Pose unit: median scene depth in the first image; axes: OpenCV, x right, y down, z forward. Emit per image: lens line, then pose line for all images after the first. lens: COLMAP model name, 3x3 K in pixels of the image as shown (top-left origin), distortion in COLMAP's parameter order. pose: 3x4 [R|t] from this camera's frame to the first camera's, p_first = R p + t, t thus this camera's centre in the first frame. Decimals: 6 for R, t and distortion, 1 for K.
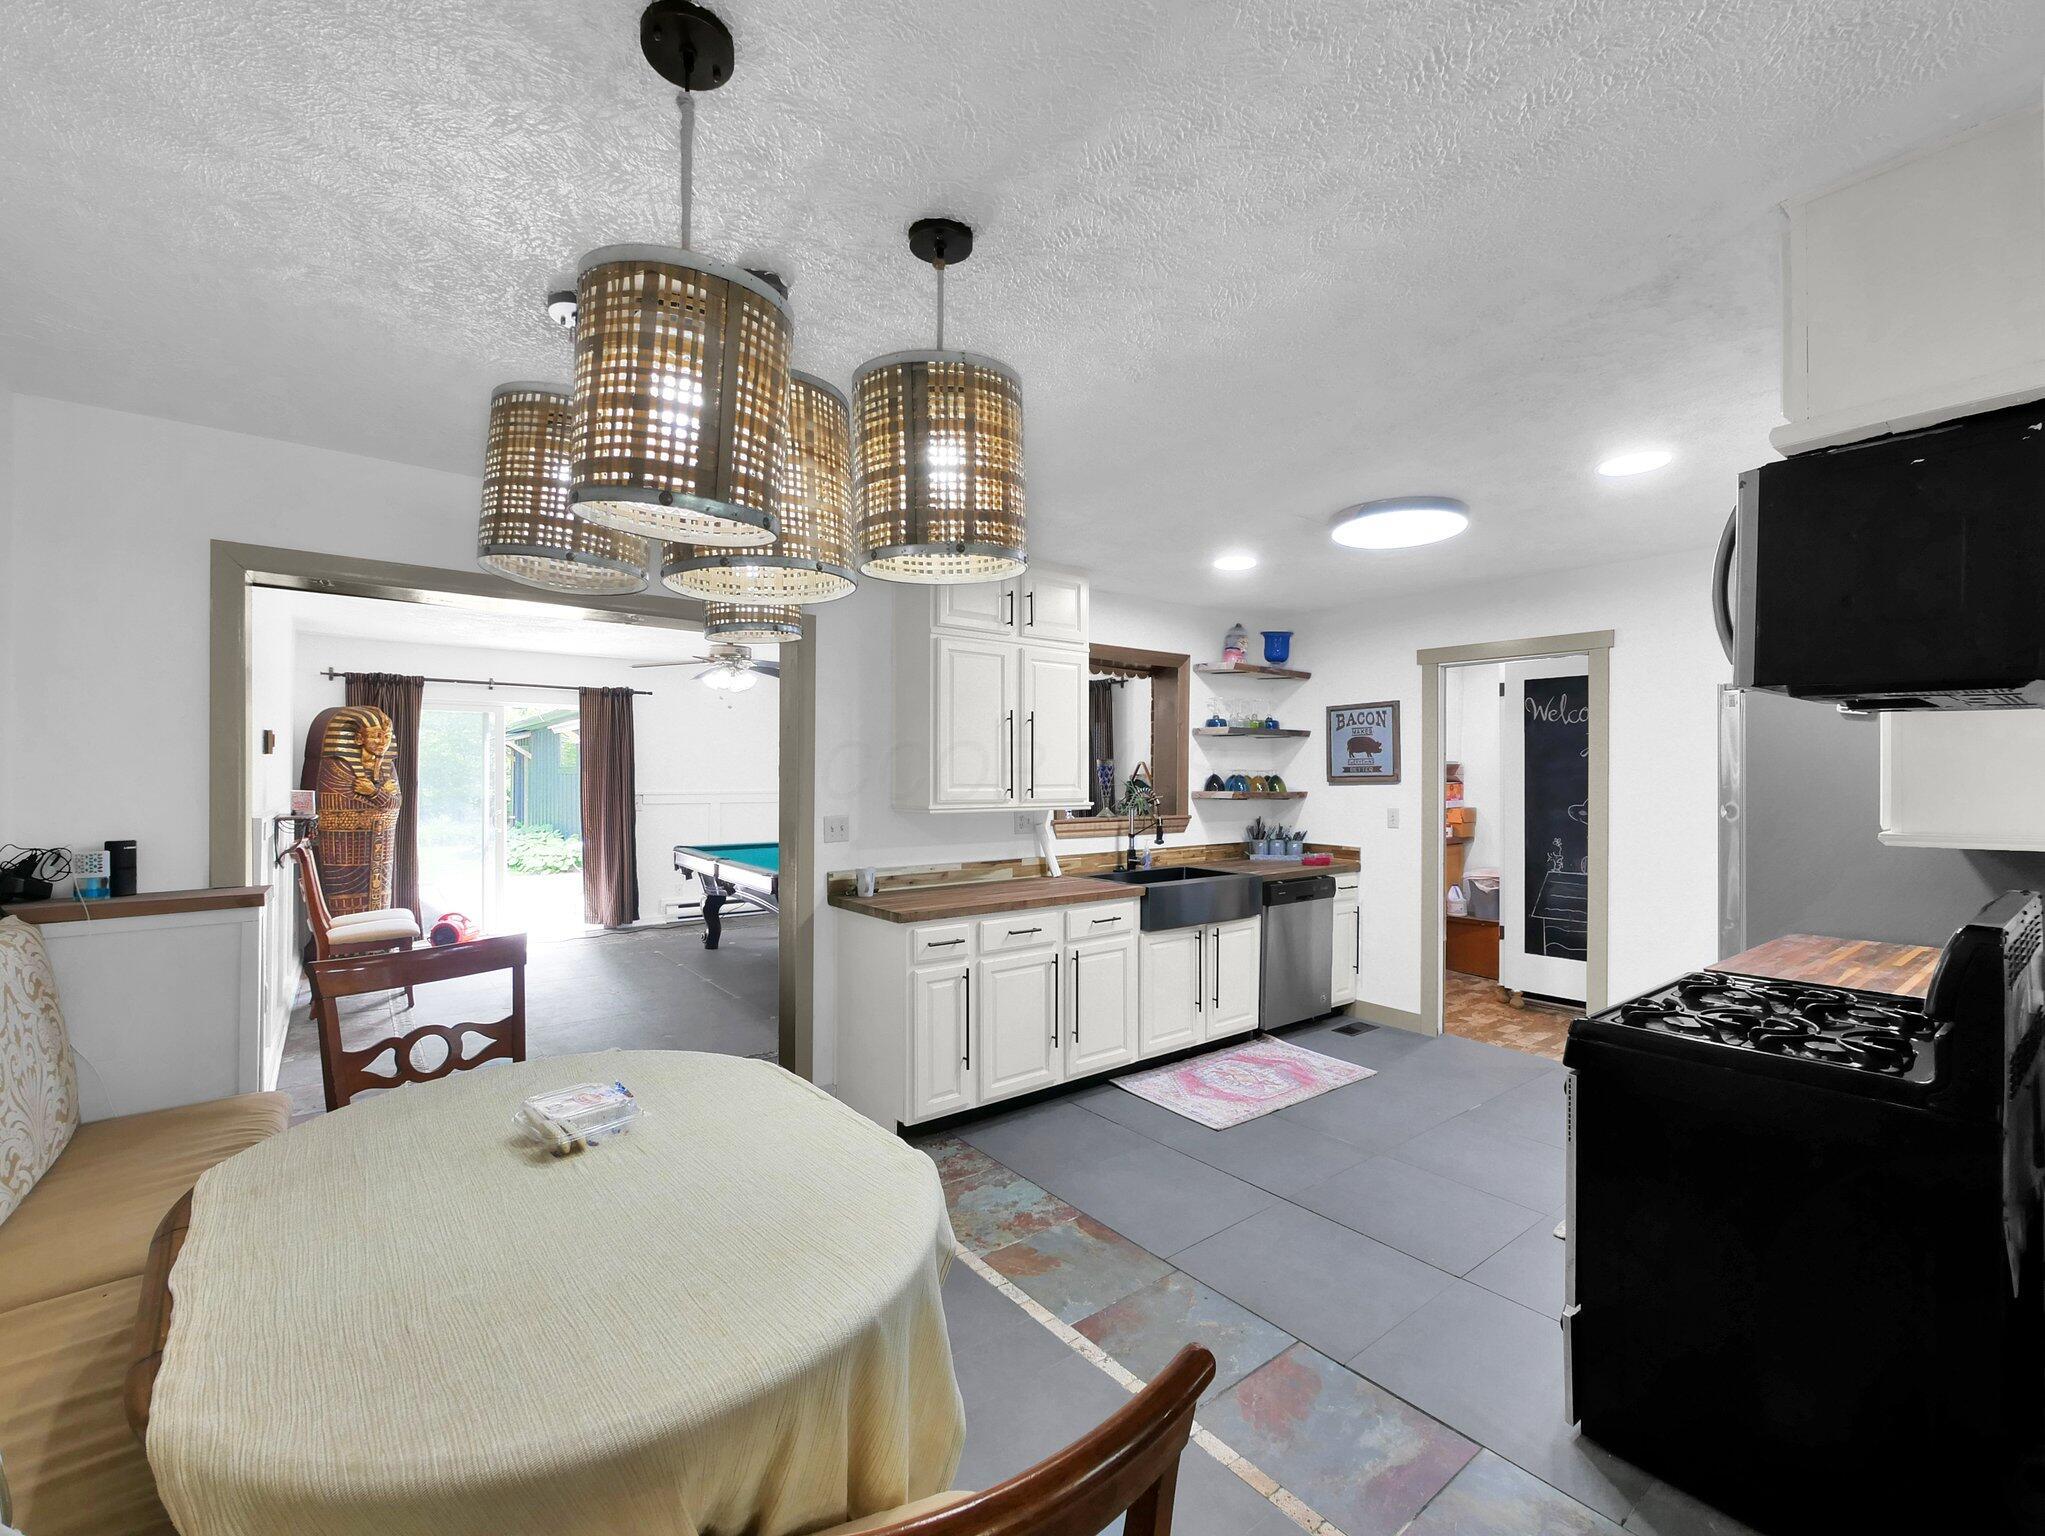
lens RADIAL K [[906.3, 0, 1030.9], [0, 906.3, 767.5], [0, 0, 1]] dist [-0.001295, -0.000319]
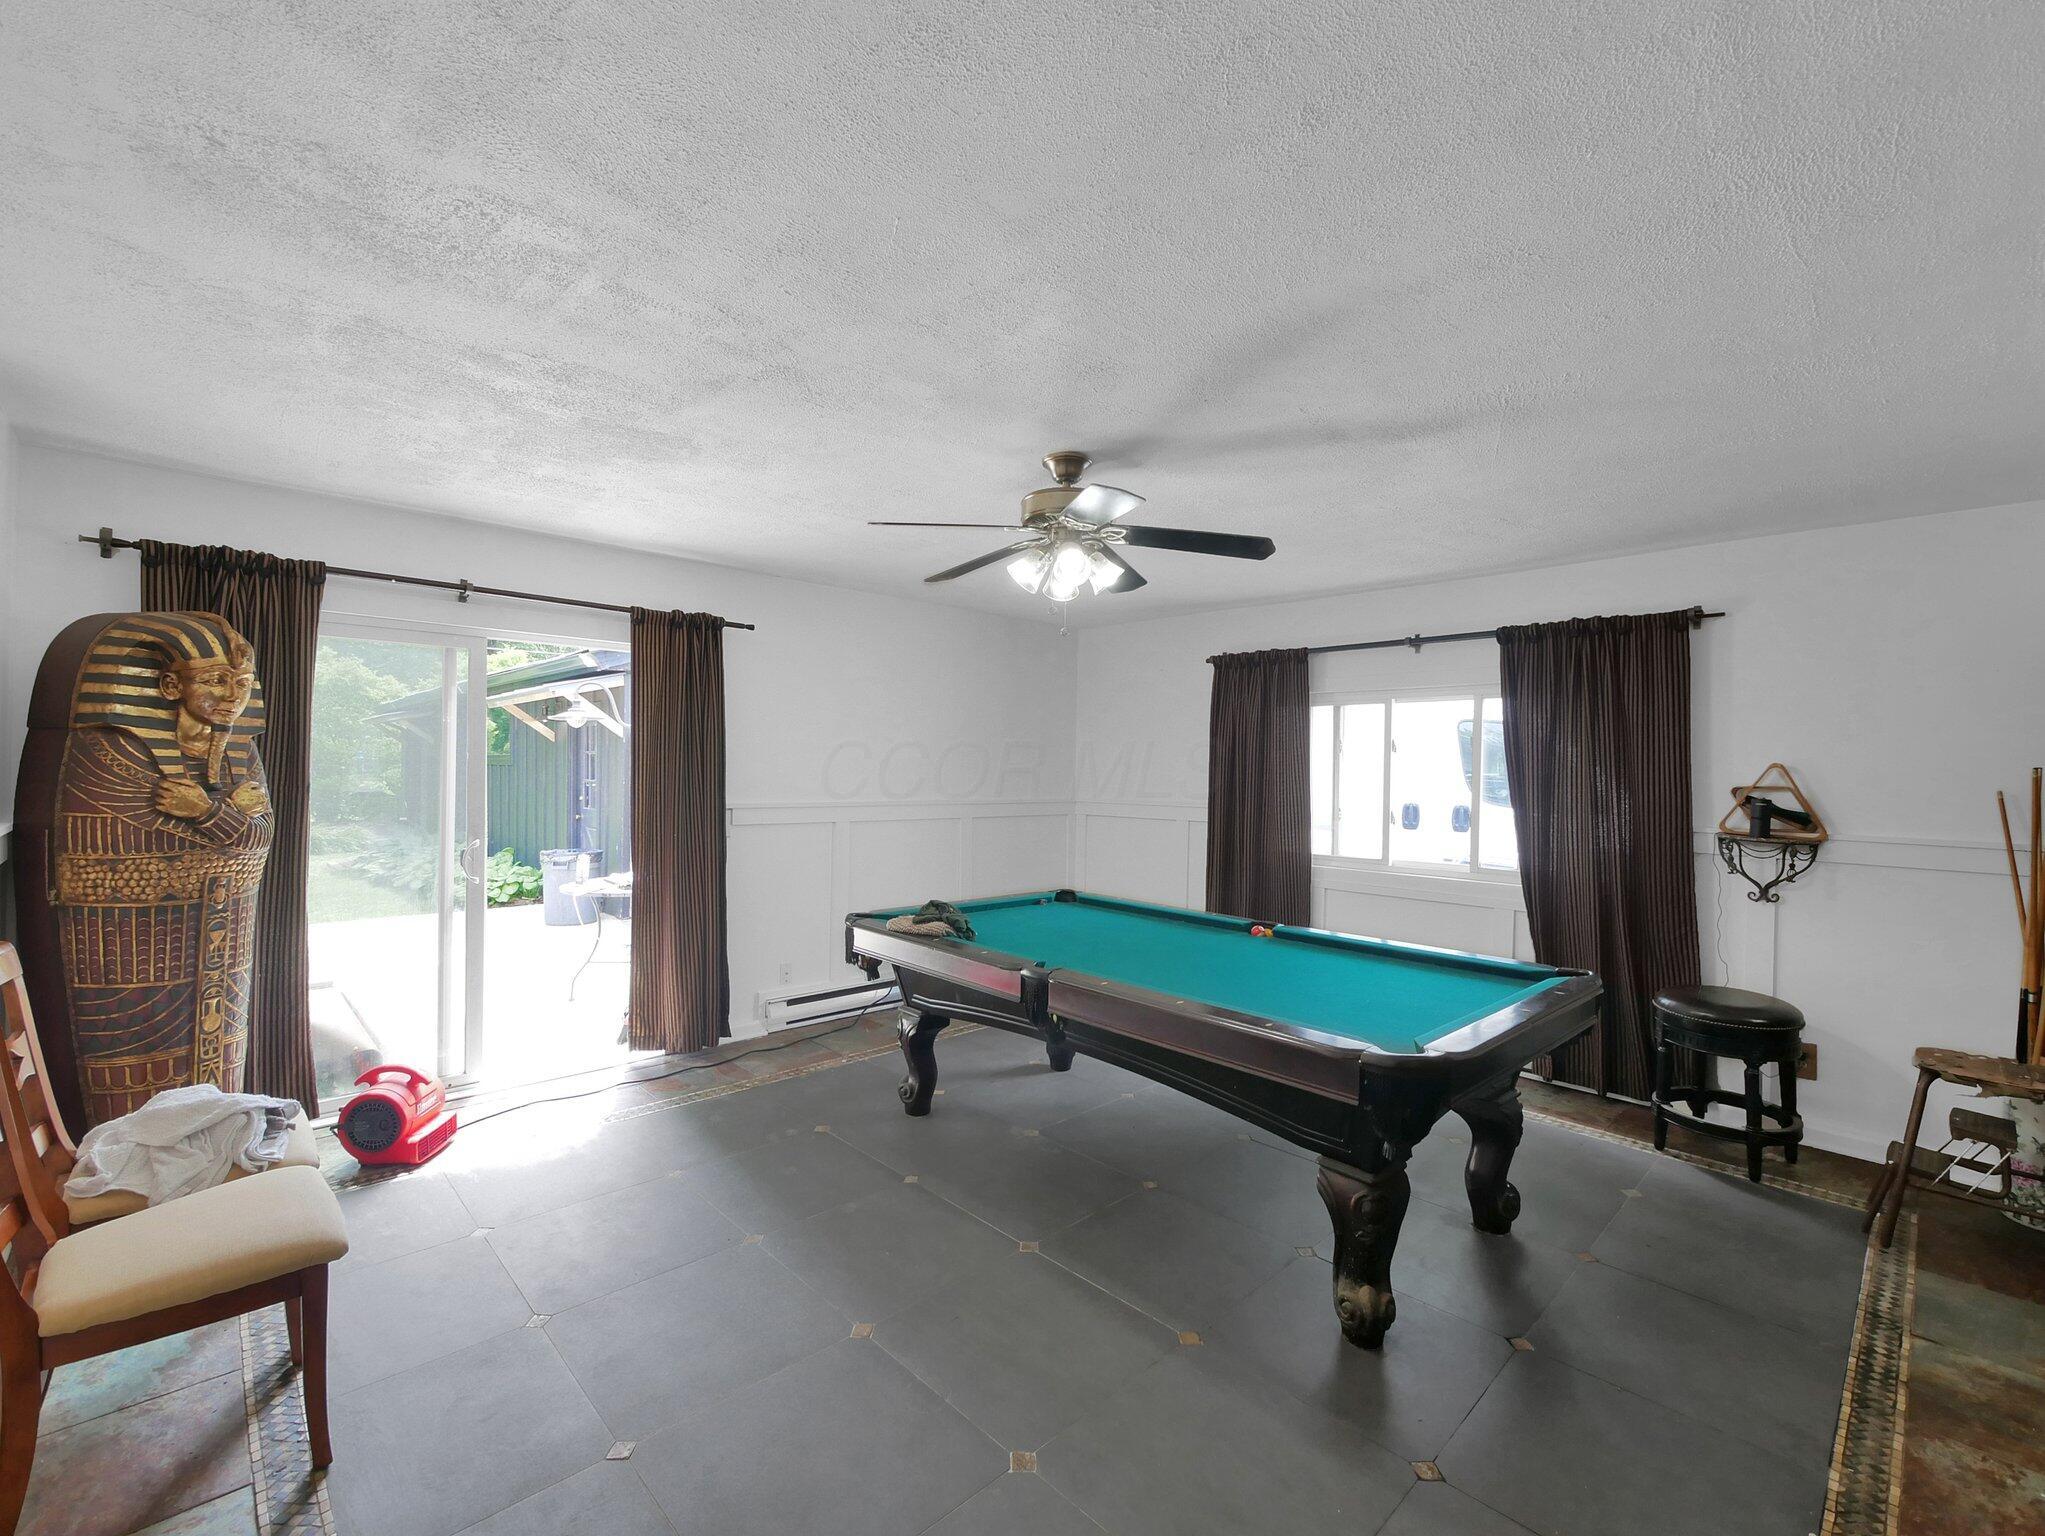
lens RADIAL K [[906.3, 0, 1020.1], [0, 906.3, 765.4], [0, 0, 1]] dist [-0.001295, -0.000319]
pose [[0.995383, 0.009651, 0.095494, -0.374331], [-0.009634, 0.999953, -0.000635, 0.001998], [-0.095496, -0.000288, 0.995430, 0.523716]]
